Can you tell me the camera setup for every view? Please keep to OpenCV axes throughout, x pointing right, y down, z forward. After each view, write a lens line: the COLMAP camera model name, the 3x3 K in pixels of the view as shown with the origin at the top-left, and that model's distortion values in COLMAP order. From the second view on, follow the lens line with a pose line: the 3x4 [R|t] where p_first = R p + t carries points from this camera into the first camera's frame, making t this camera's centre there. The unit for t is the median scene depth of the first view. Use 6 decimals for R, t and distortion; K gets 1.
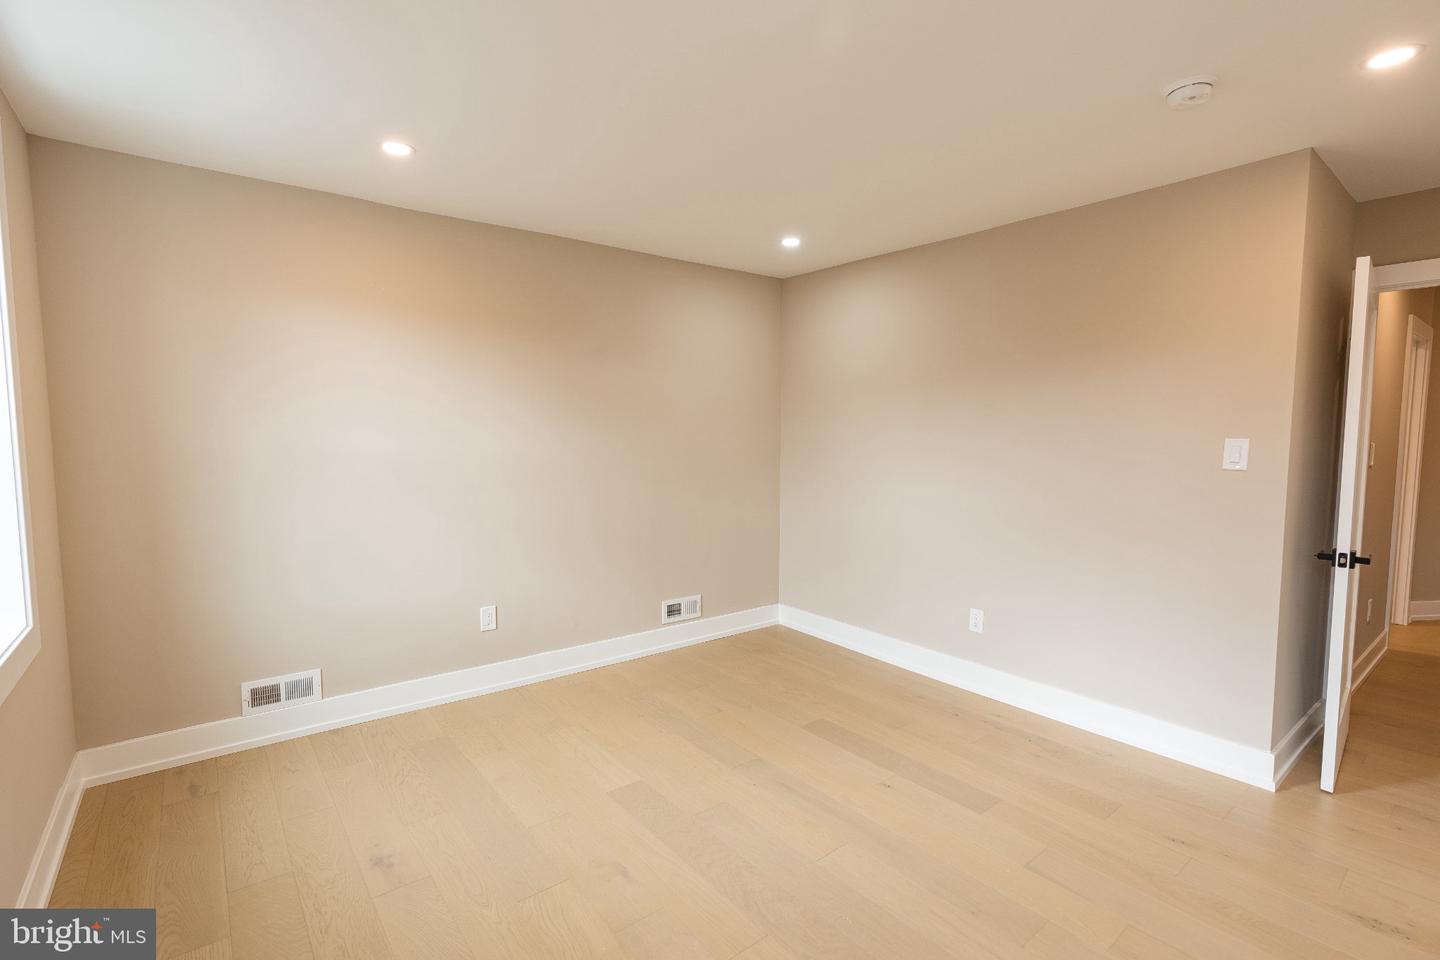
lens RADIAL K [[657.7, 0, 710.6], [0, 657.7, 475.7], [0, 0, 1]] dist [-0.001991, 0.003552]
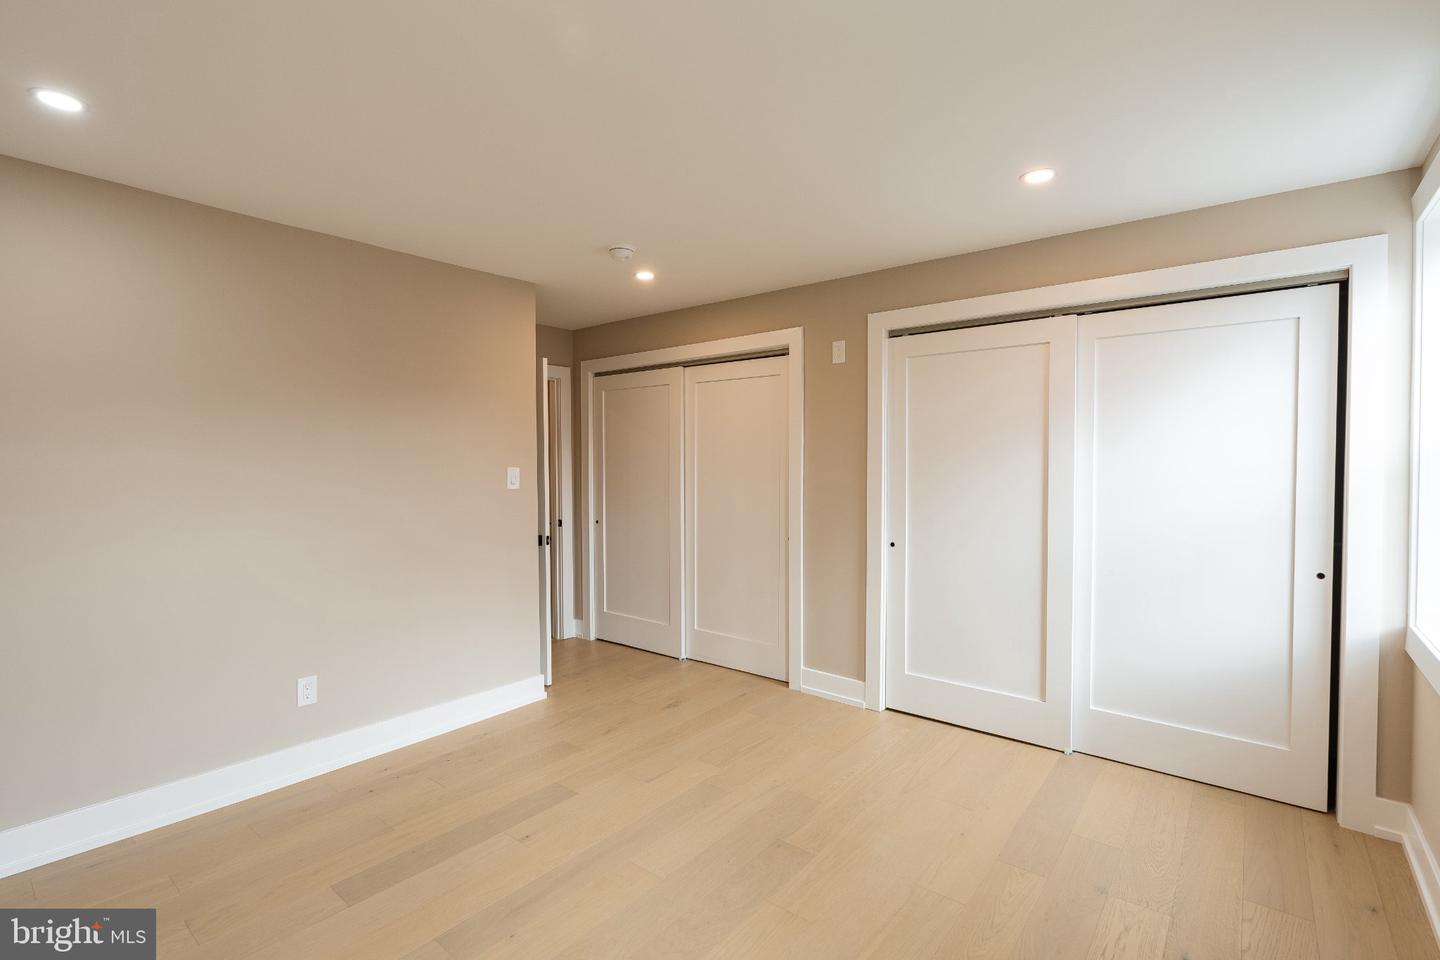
lens RADIAL K [[657.7, 0, 727.9], [0, 657.7, 467.0], [0, 0, 1]] dist [-0.001991, 0.003552]
pose [[-0.214431, -0.017929, 0.976575, -0.606178], [0.064762, 0.997370, 0.032531, -0.064025], [-0.974590, 0.070221, -0.212706, 0.746101]]
